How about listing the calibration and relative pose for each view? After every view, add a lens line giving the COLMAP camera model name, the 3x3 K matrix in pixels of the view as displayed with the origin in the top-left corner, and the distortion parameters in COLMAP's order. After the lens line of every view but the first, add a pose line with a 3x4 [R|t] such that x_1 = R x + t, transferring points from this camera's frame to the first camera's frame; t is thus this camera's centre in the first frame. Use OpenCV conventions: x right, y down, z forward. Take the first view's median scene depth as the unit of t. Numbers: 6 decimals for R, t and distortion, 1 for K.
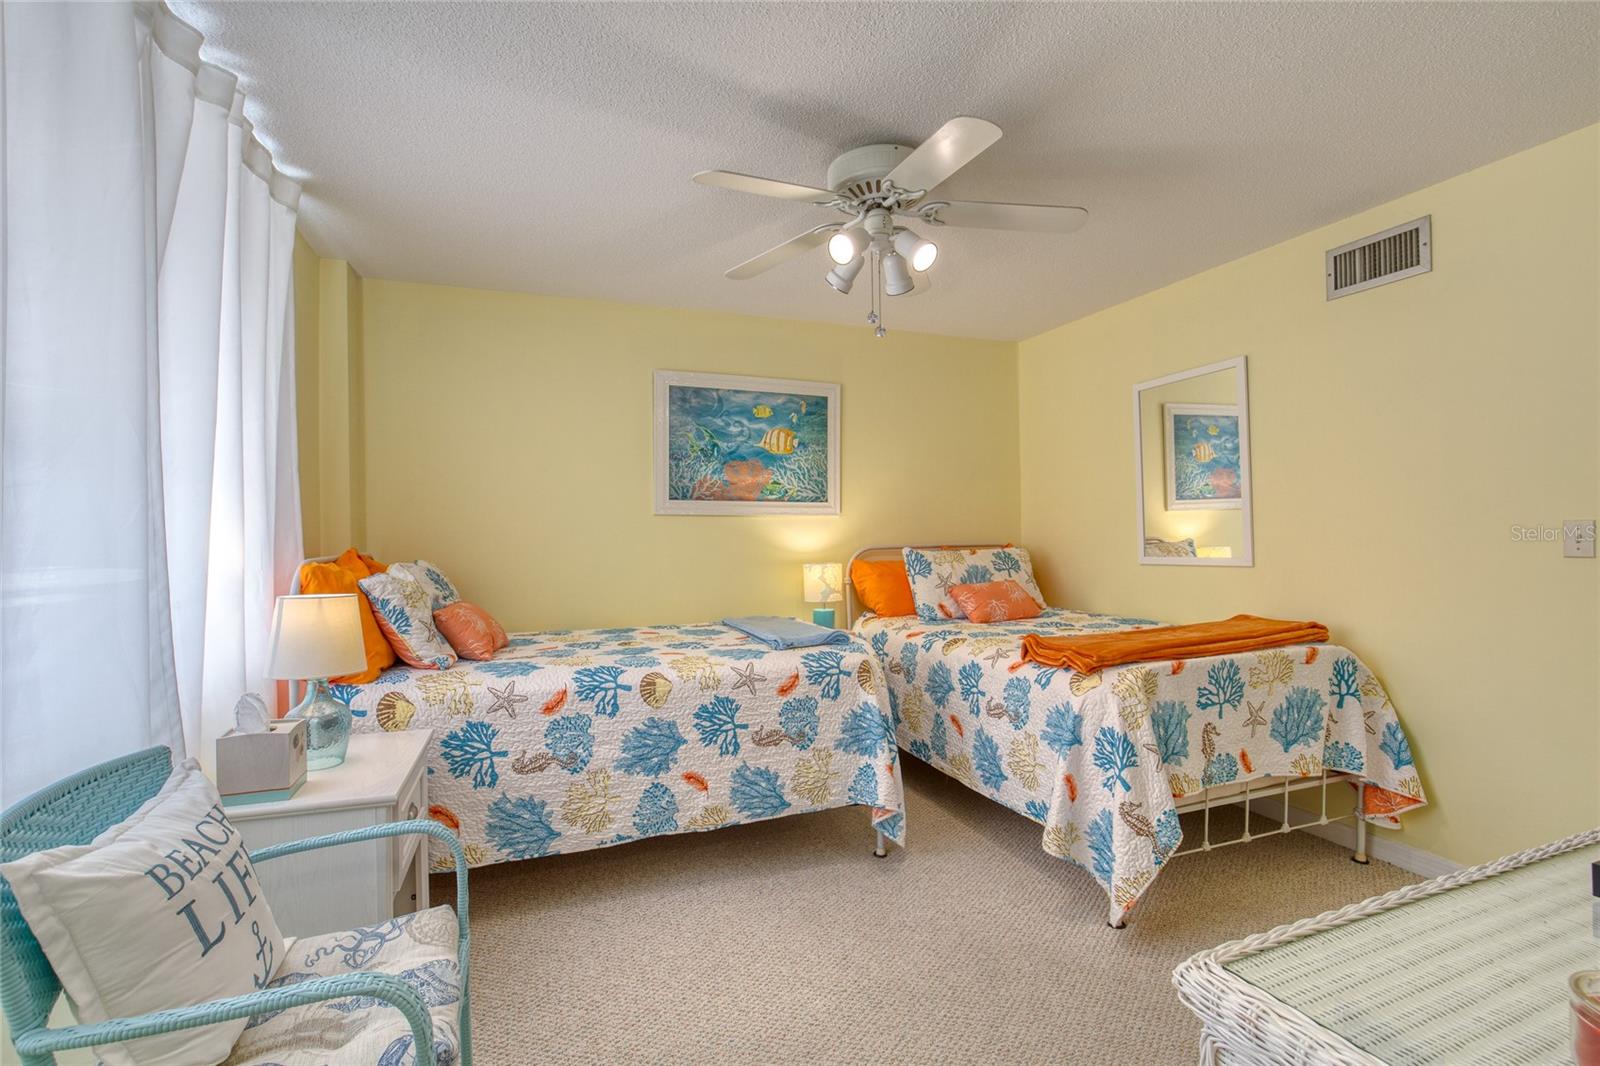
lens RADIAL K [[731.2, 0, 785.9], [0, 731.2, 536.9], [0, 0, 1]] dist [-0.020613, 0.006572]
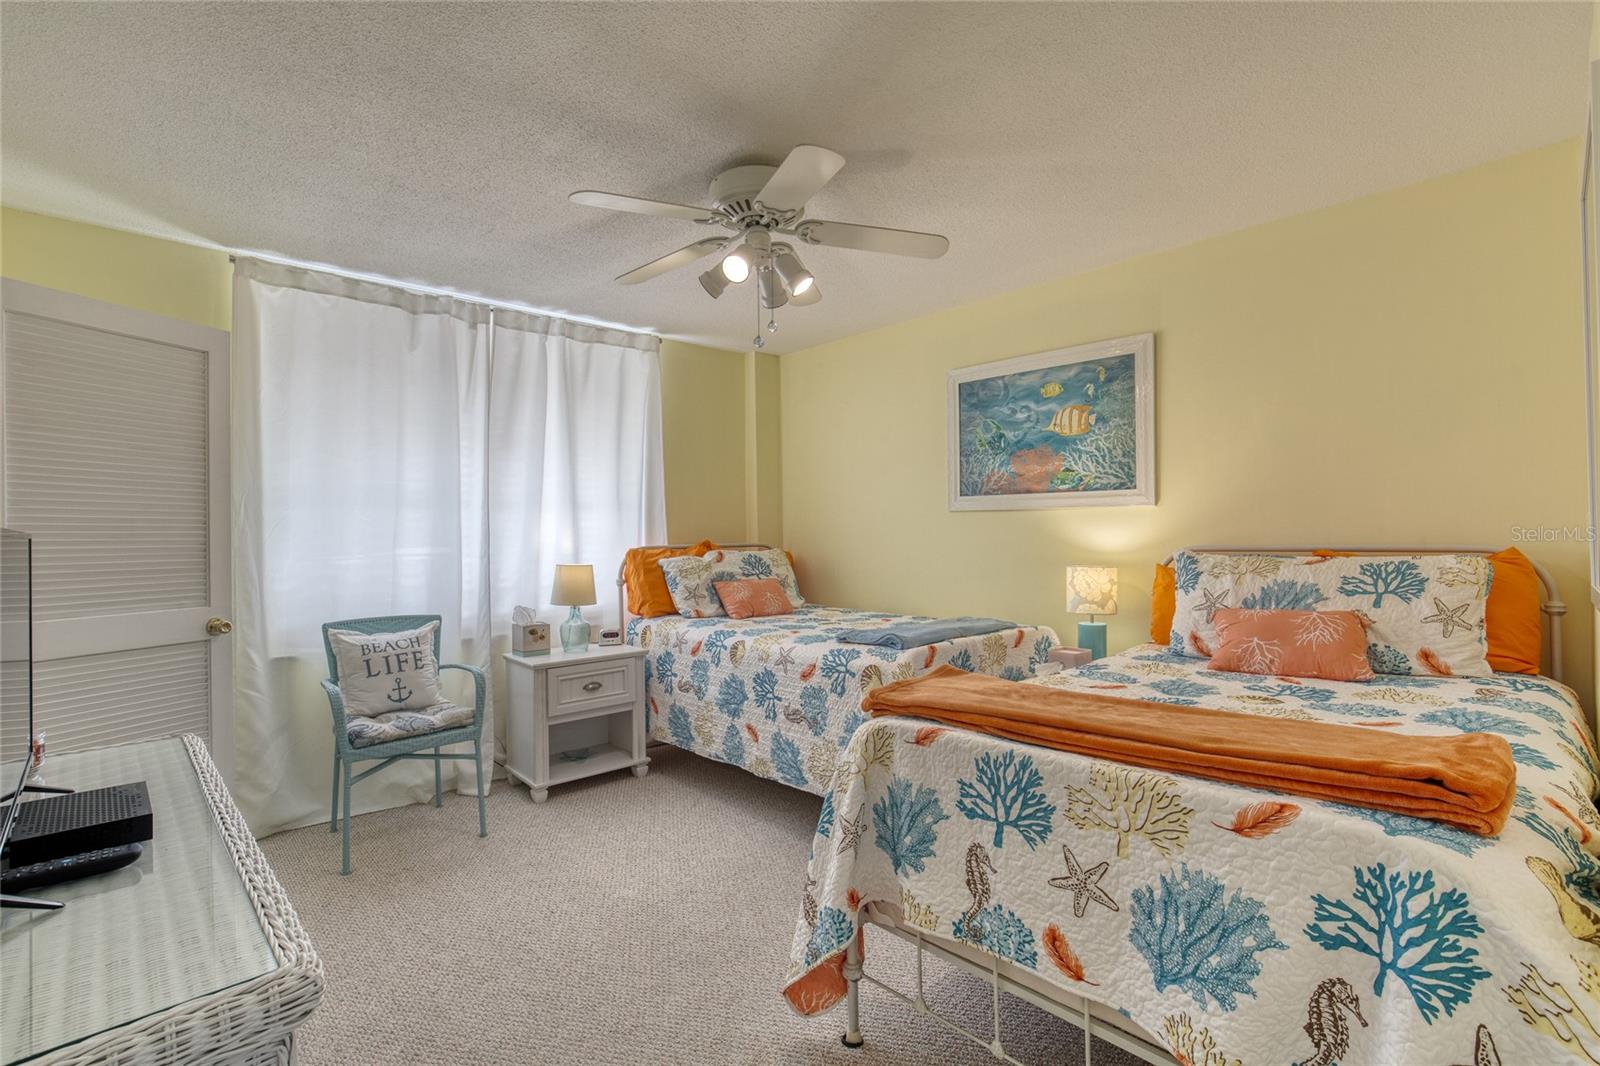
lens RADIAL K [[731.2, 0, 783.2], [0, 731.2, 538.4], [0, 0, 1]] dist [-0.020613, 0.006572]
pose [[0.373222, 0.011995, -0.927665, 0.964826], [0.004470, 0.999882, 0.014727, -0.011464], [0.927731, -0.009643, 0.373124, 0.546881]]
